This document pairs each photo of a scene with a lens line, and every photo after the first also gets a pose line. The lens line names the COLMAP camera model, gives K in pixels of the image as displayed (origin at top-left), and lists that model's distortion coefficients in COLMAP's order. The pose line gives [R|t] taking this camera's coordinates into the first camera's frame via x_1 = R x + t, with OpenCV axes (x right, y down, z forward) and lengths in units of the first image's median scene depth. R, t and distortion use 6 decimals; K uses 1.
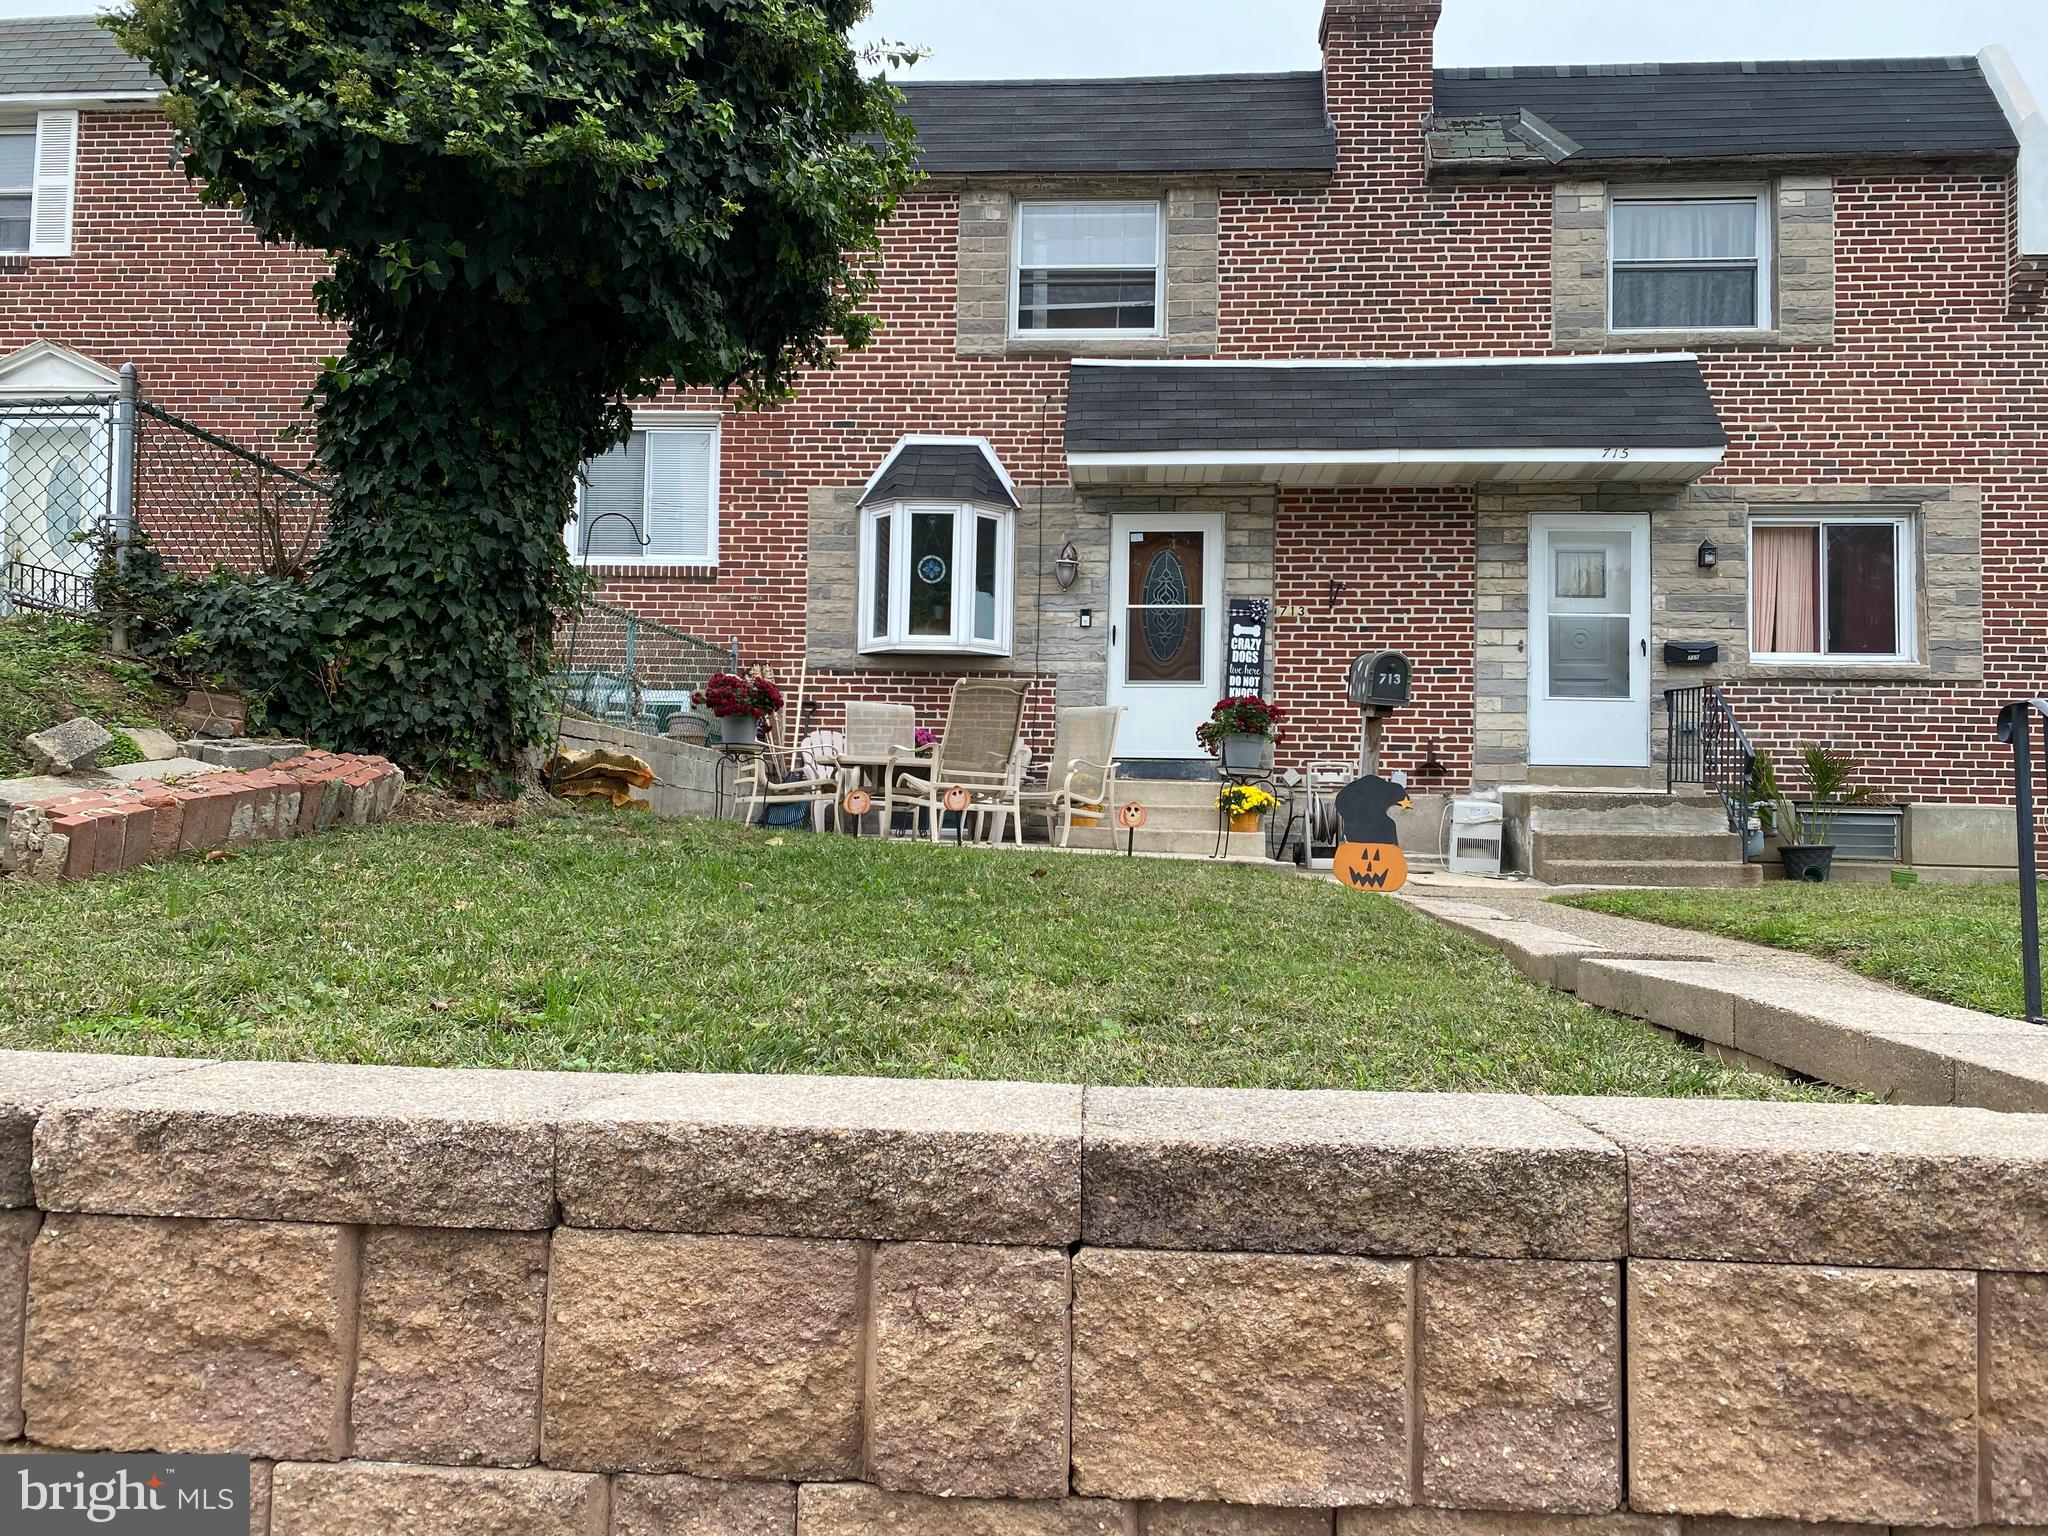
lens RADIAL K [[1590.1, 0, 1009.6], [0, 1590.1, 763.0], [0, 0, 1]] dist [0.143274, -0.024744]
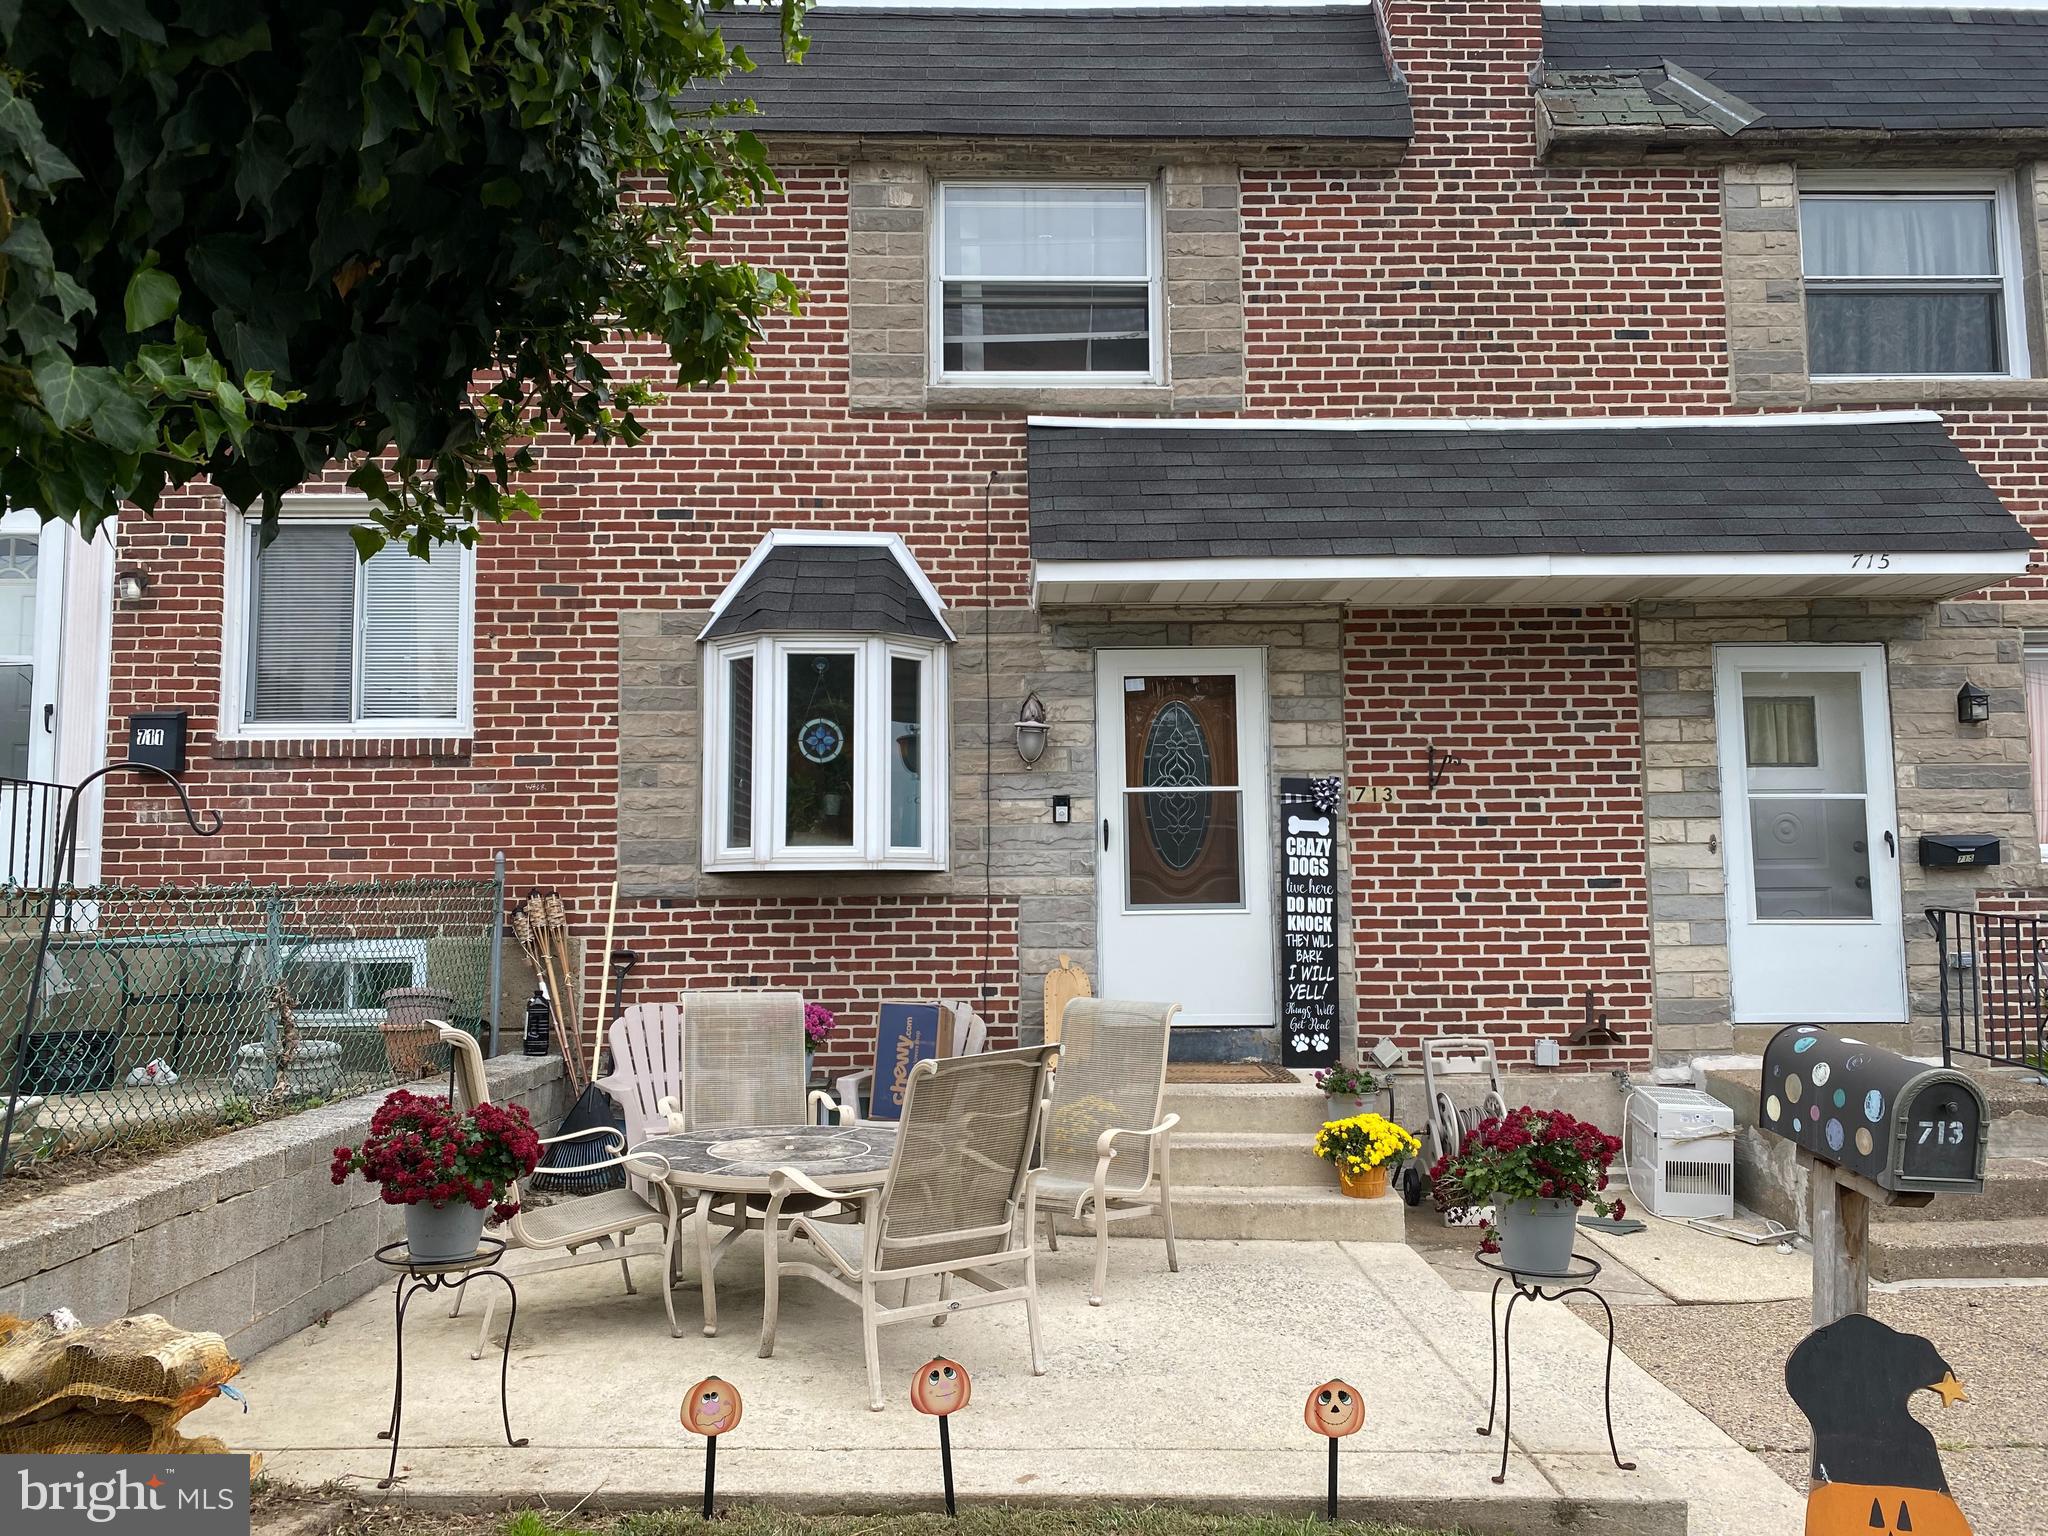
lens RADIAL K [[1590.1, 0, 1022.2], [0, 1590.1, 747.1], [0, 0, 1]] dist [0.143274, -0.024744]
pose [[0.993952, -0.019010, 0.108153, -0.037323], [0.023490, 0.998912, -0.040295, -0.090477], [-0.107269, 0.042592, 0.993317, 0.356963]]
